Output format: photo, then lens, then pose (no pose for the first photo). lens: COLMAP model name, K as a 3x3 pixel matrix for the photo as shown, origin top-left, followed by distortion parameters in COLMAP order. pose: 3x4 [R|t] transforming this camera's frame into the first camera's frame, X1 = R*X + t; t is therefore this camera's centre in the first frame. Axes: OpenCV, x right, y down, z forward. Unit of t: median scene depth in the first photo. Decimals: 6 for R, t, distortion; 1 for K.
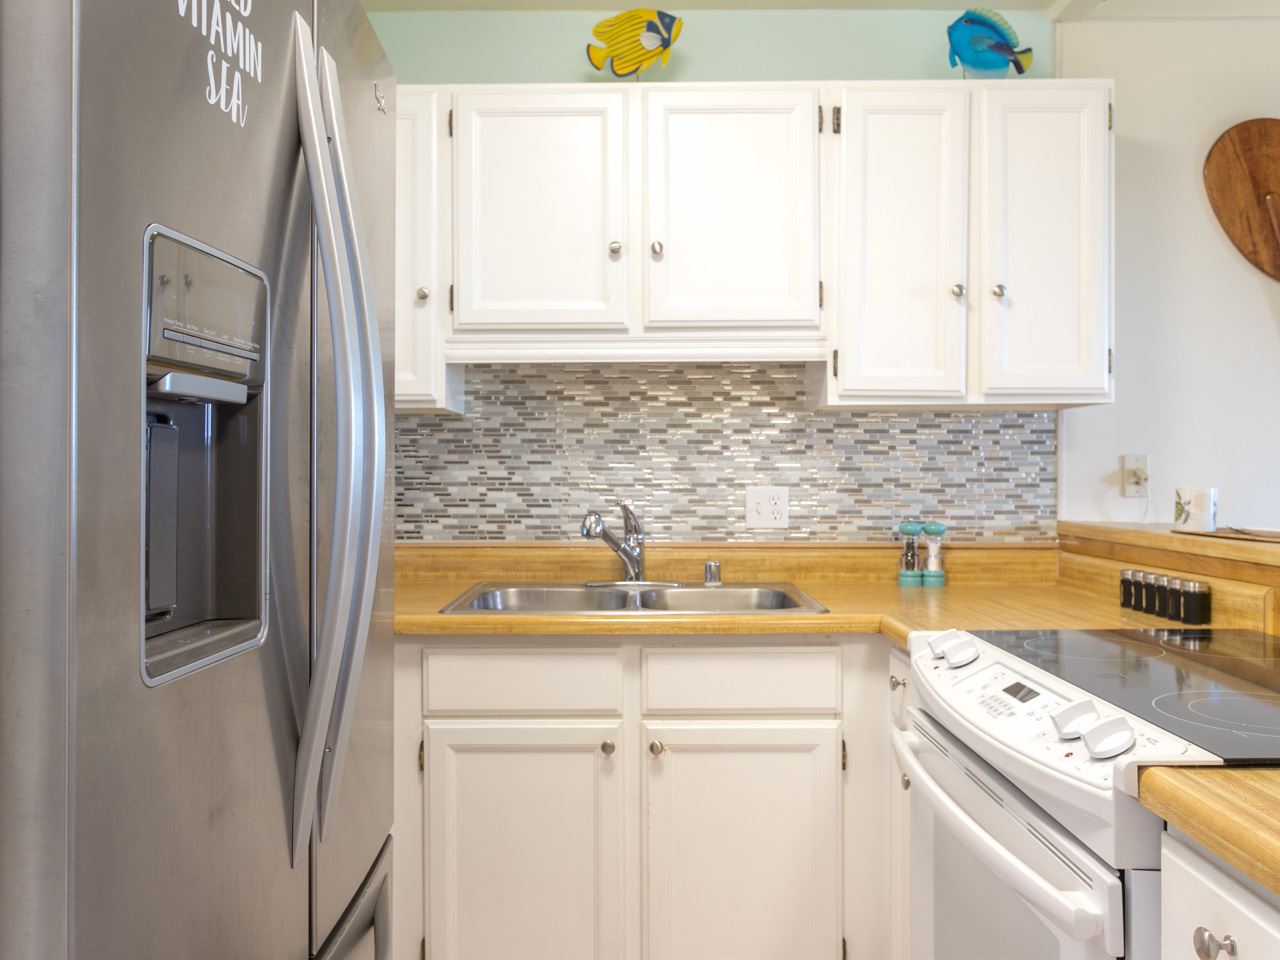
lens RADIAL K [[1032.7, 0, 640.0], [0, 1032.7, 480.0], [0, 0, 1]] dist [-0.029895, 0.000471]
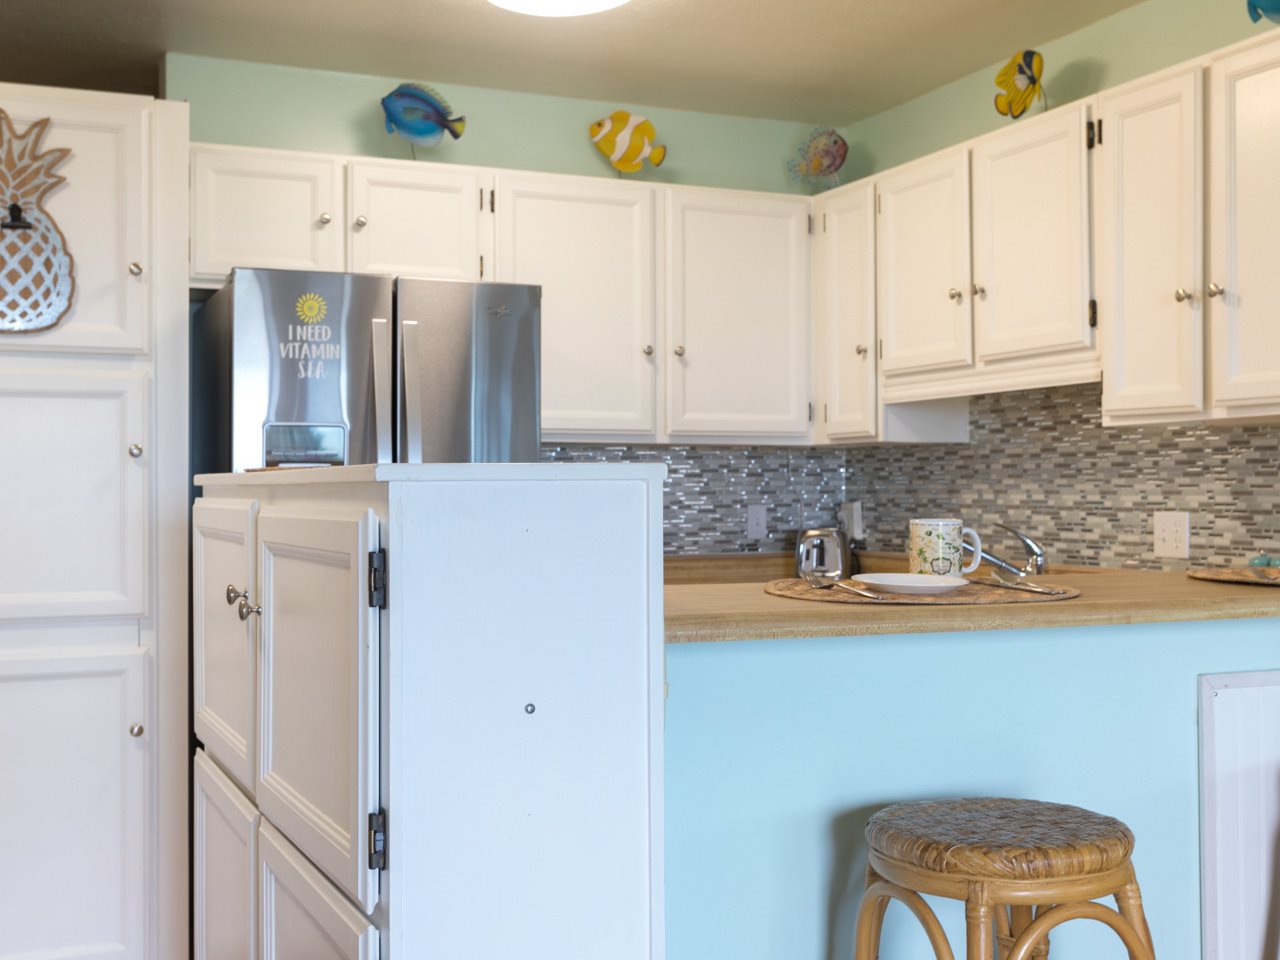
lens RADIAL K [[1465.5, 0, 547.2], [0, 1465.5, 476.3], [0, 0, 1]] dist [0.019486, 0.001410]
pose [[0.382374, -0.009399, -0.923960, 1.096967], [-0.013239, 0.999790, -0.015649, 0.002379], [0.923913, 0.018216, 0.382169, -0.008117]]
